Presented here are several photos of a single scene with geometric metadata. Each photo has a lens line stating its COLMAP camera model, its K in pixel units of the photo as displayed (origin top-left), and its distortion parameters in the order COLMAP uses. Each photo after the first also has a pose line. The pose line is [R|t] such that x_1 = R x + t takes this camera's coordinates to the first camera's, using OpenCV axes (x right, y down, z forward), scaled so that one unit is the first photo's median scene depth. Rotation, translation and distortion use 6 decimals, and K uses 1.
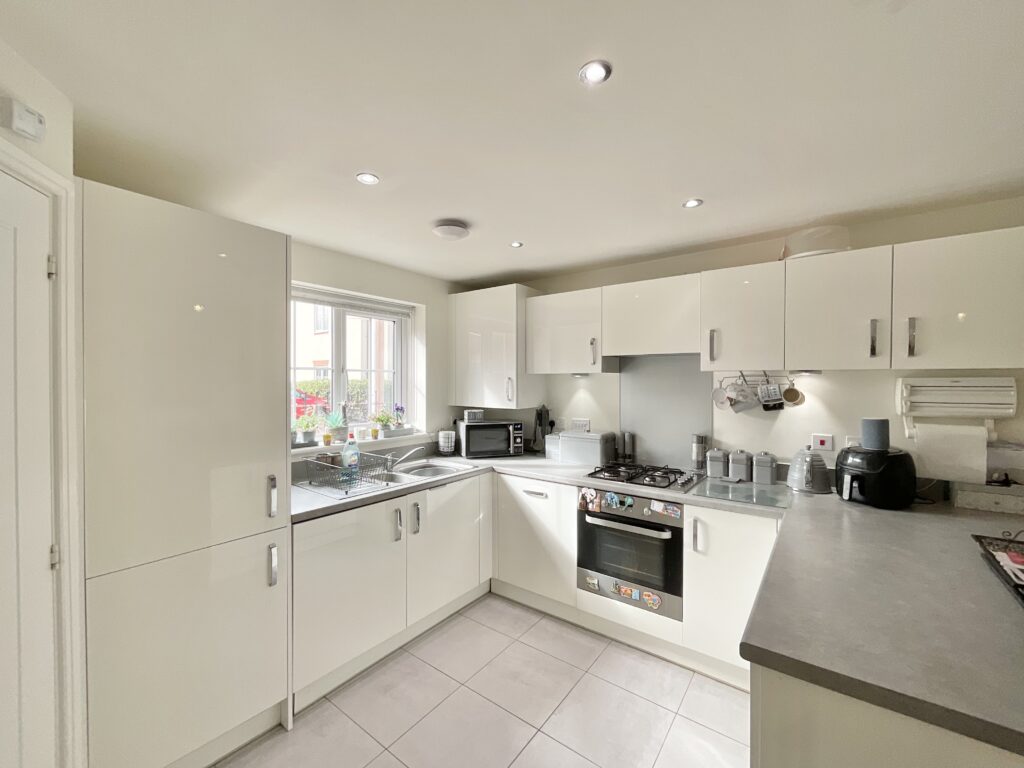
lens RADIAL K [[416.1, 0, 514.1], [0, 416.1, 383.9], [0, 0, 1]] dist [-0.001580, -0.000257]
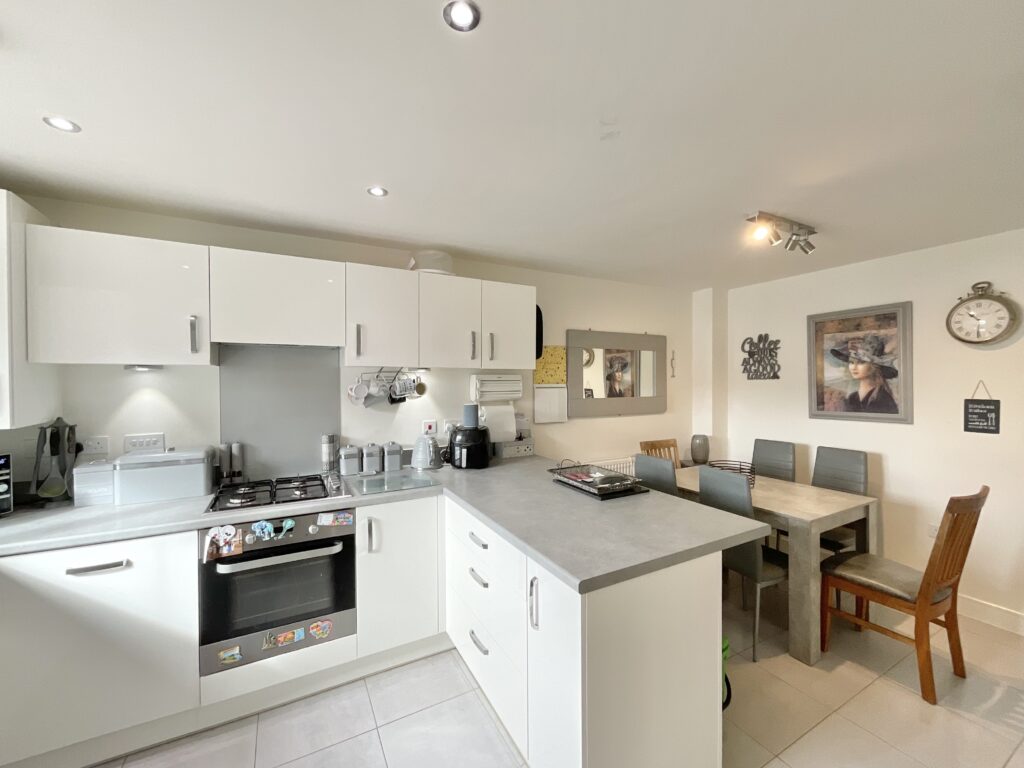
lens RADIAL K [[416.1, 0, 513.3], [0, 416.1, 383.8], [0, 0, 1]] dist [-0.001580, -0.000257]
pose [[0.420136, -0.010302, 0.907403, -0.256703], [0.007562, 0.999941, 0.007851, 0.005054], [-0.907430, 0.003563, 0.420189, 0.250668]]
